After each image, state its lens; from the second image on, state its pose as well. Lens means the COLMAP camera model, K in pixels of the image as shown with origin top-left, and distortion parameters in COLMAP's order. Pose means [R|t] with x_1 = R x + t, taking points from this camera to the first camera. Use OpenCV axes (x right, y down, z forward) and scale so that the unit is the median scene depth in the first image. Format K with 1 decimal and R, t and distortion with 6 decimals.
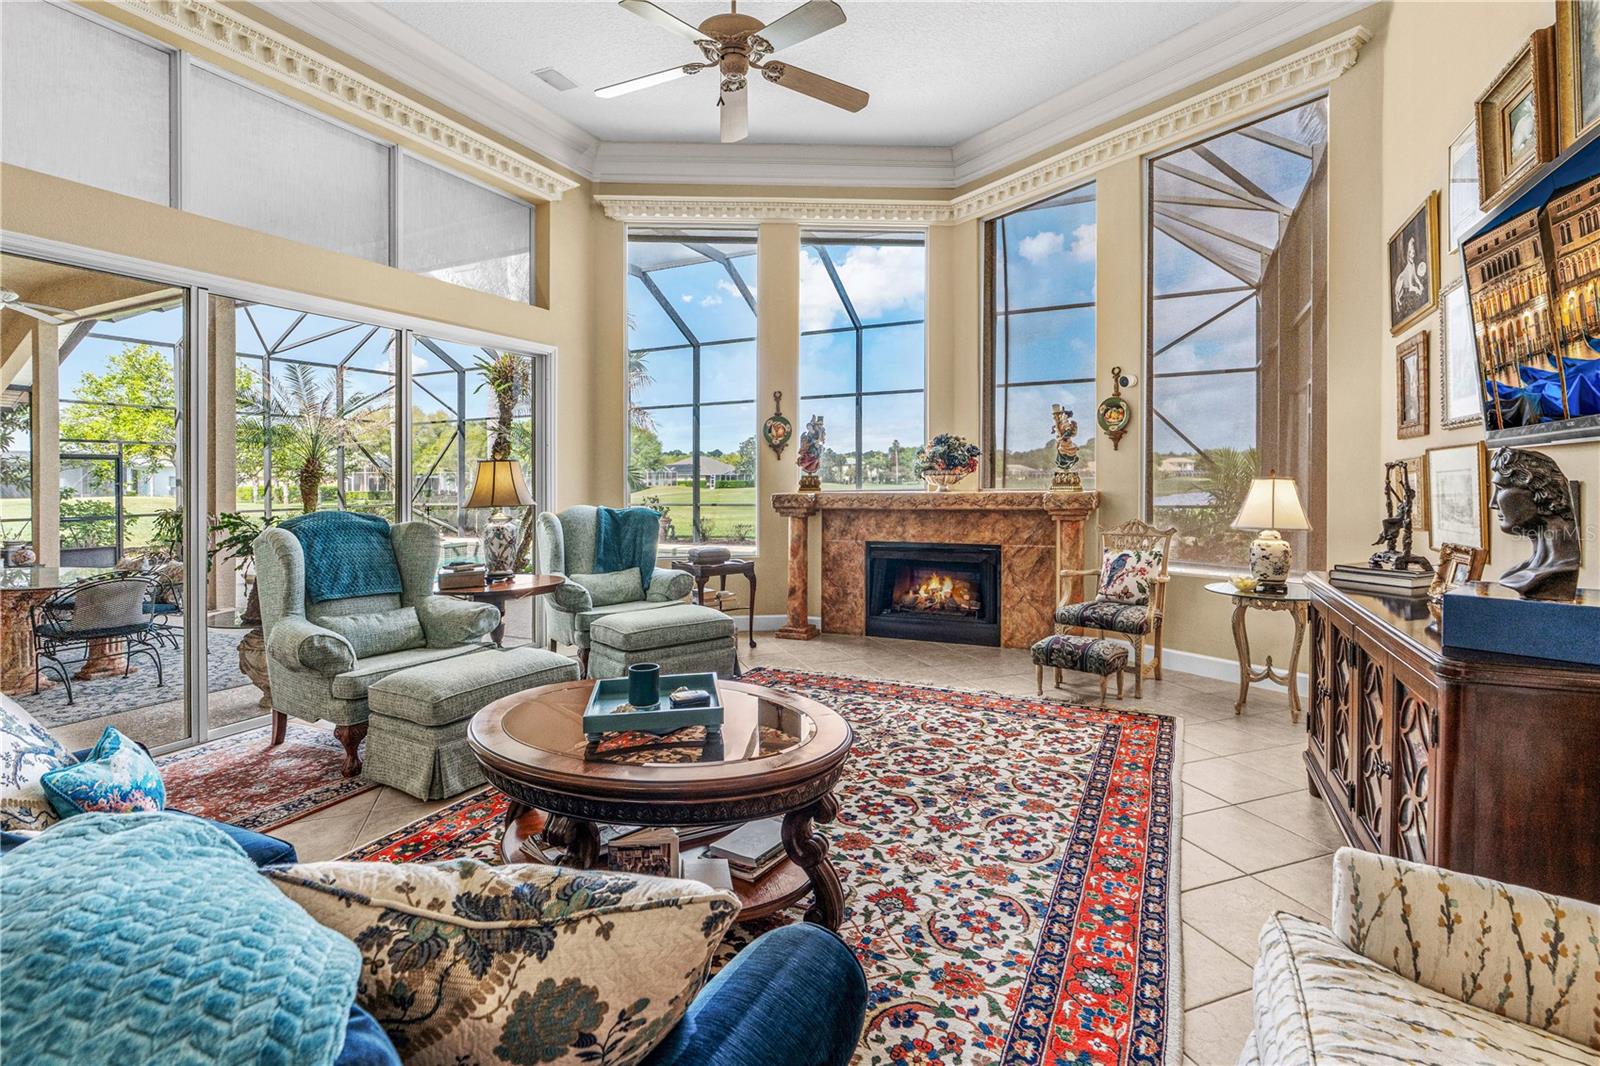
lens RADIAL K [[741.4, 0, 792.7], [0, 741.4, 487.6], [0, 0, 1]] dist [-0.001907, 0.001191]
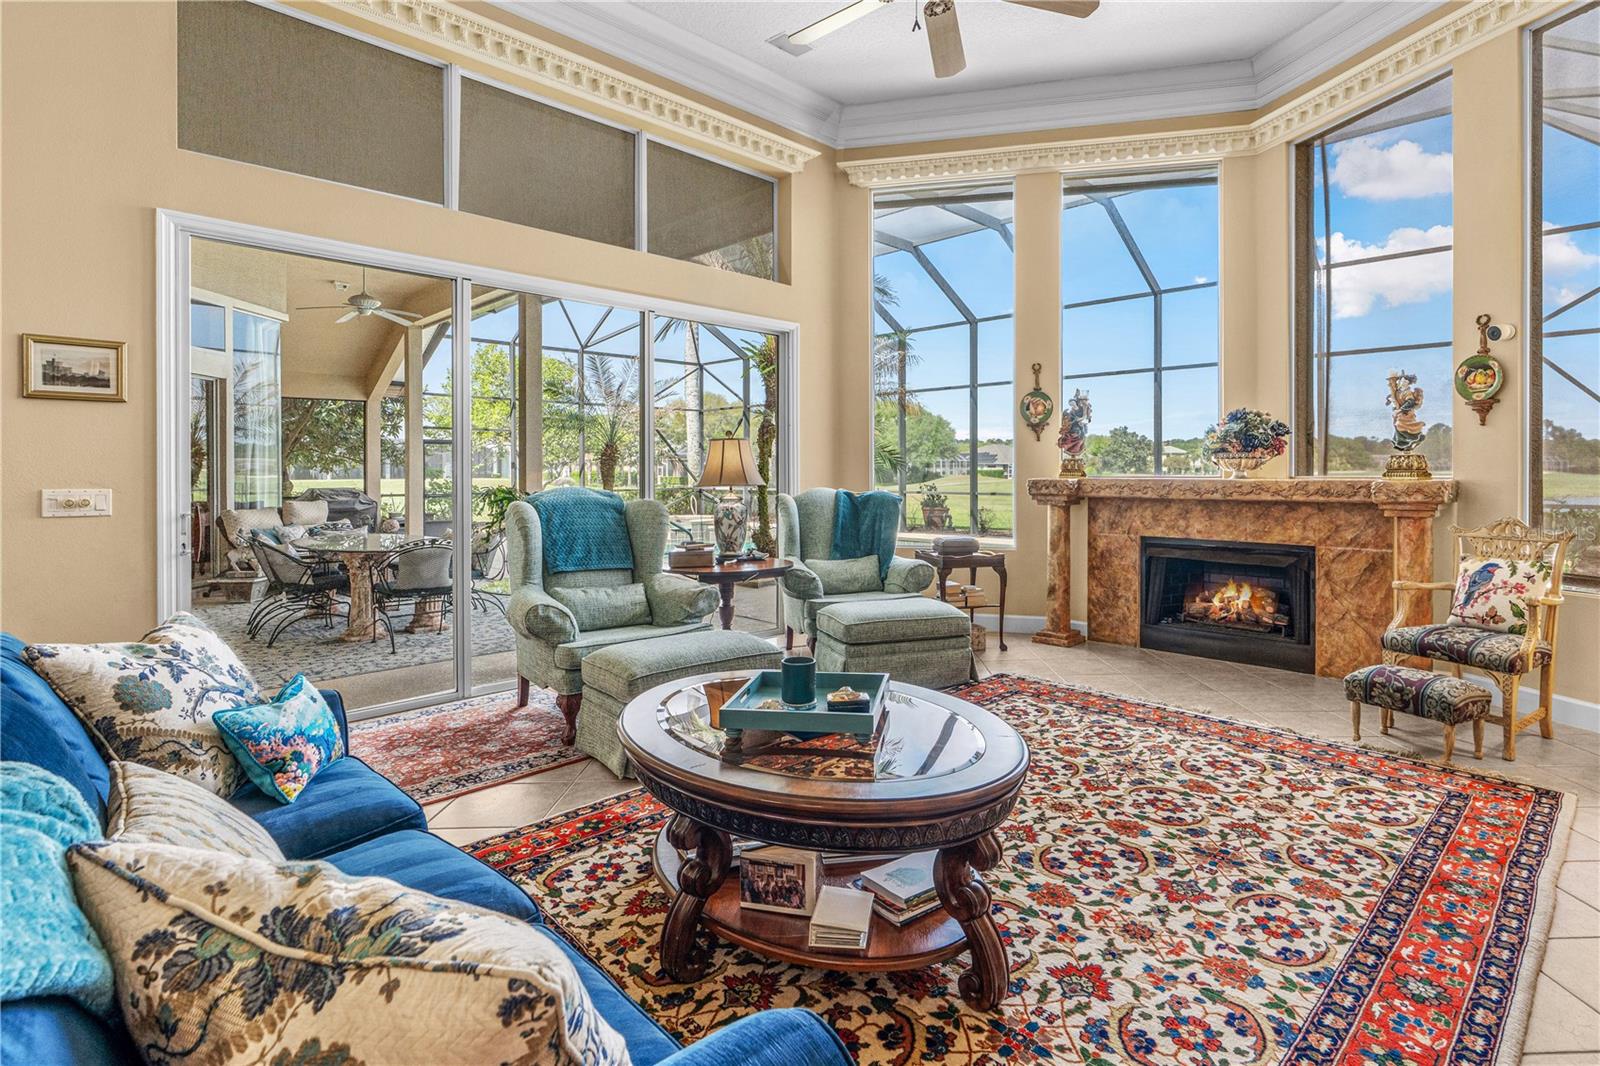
lens RADIAL K [[788.6, 0, 843.2], [0, 788.6, 469.0], [0, 0, 1]] dist [-0.001943, 0.000615]
pose [[0.954350, 0.009825, -0.298529, 0.070622], [-0.012388, 0.999901, -0.006695, 0.009518], [0.298434, 0.010087, 0.954377, 0.057970]]
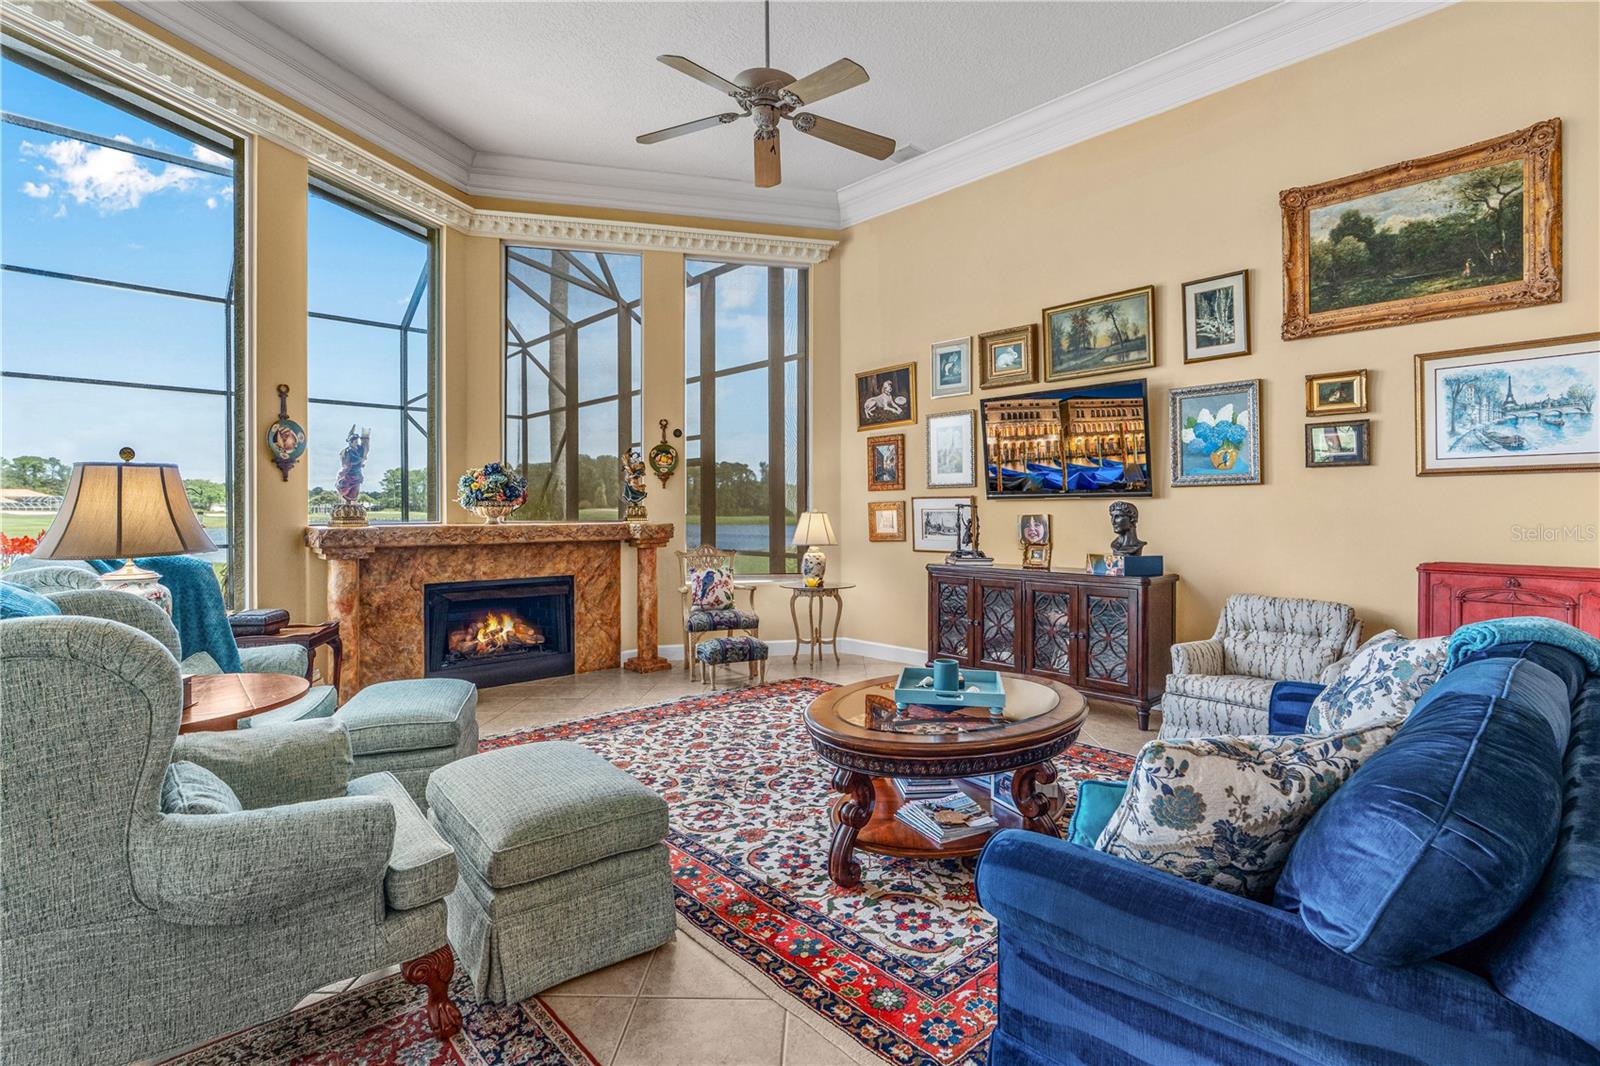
lens RADIAL K [[764.6, 0, 815.6], [0, 764.6, 510.0], [0, 0, 1]] dist [-0.002511, -0.000028]
pose [[0.352709, 0.011983, 0.935656, -0.897542], [0.004711, 0.999883, -0.014582, 0.005625], [-0.935721, 0.009551, 0.352611, 0.460373]]
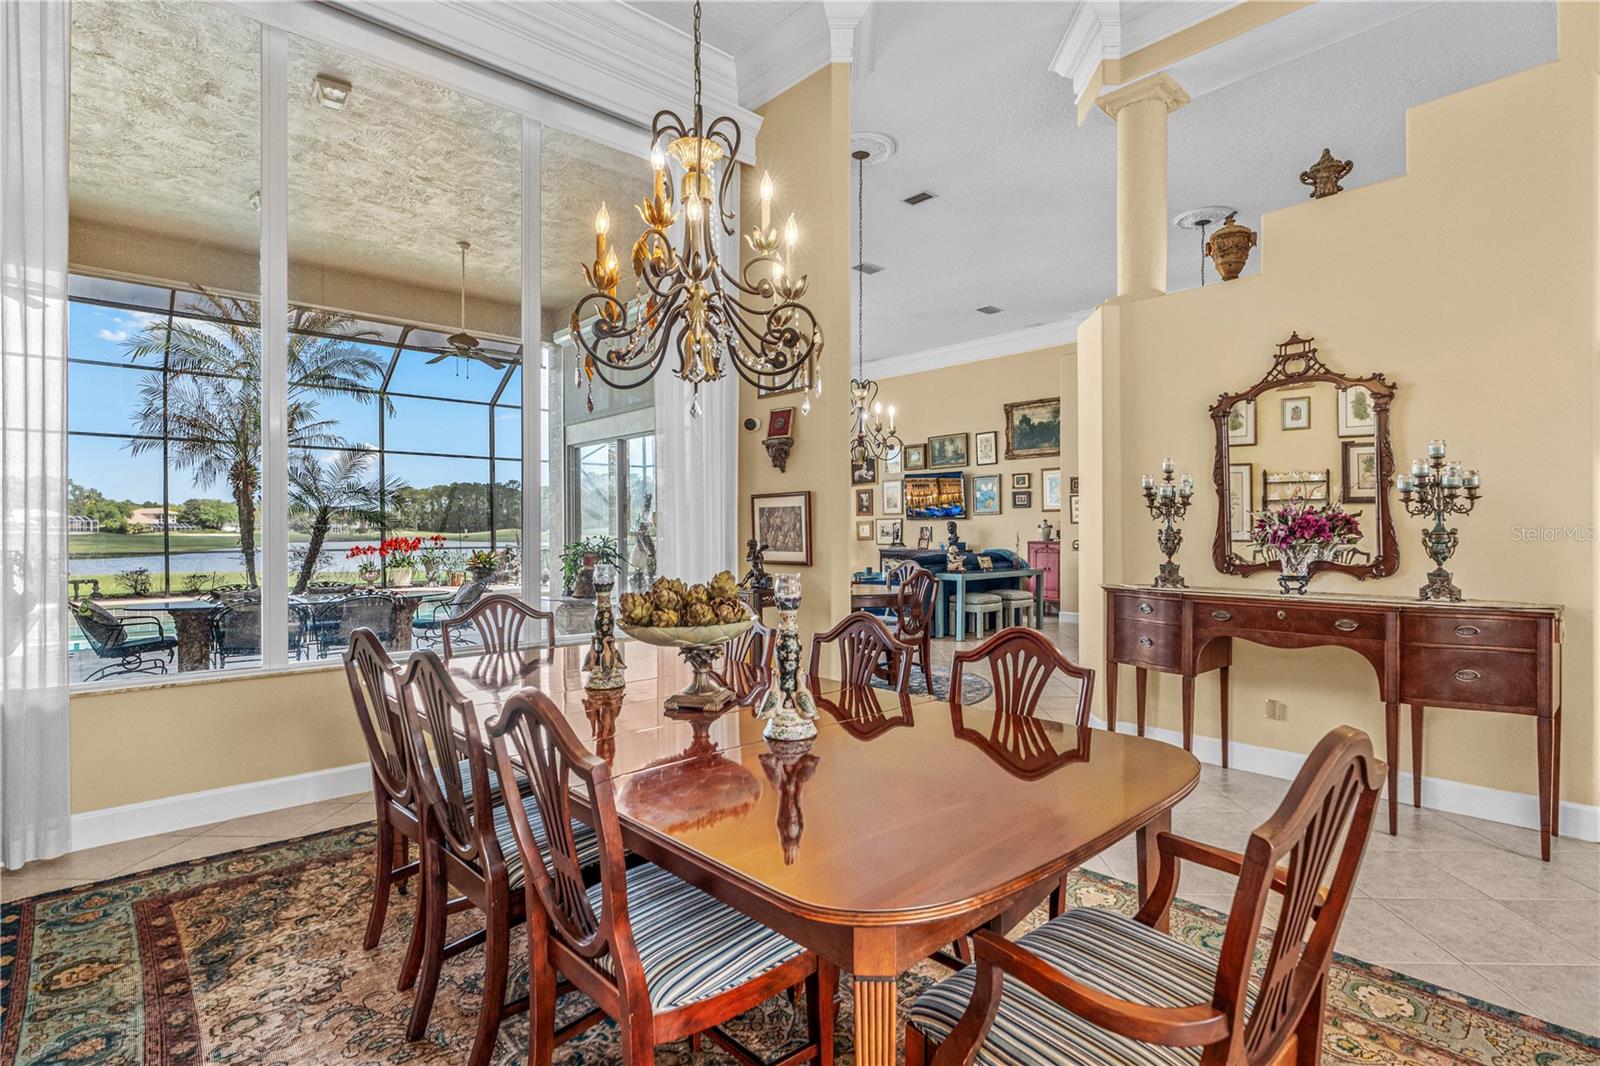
lens RADIAL K [[773.9, 0, 800.0], [0, 773.9, 533.0], [0, 0, 1]] dist [-0.001930, 0.000323]
pose [[0.402824, 0.005568, 0.915261, -2.659693], [0.006126, 0.999943, -0.008779, 0.047982], [-0.915257, 0.009143, 0.402767, -0.259353]]
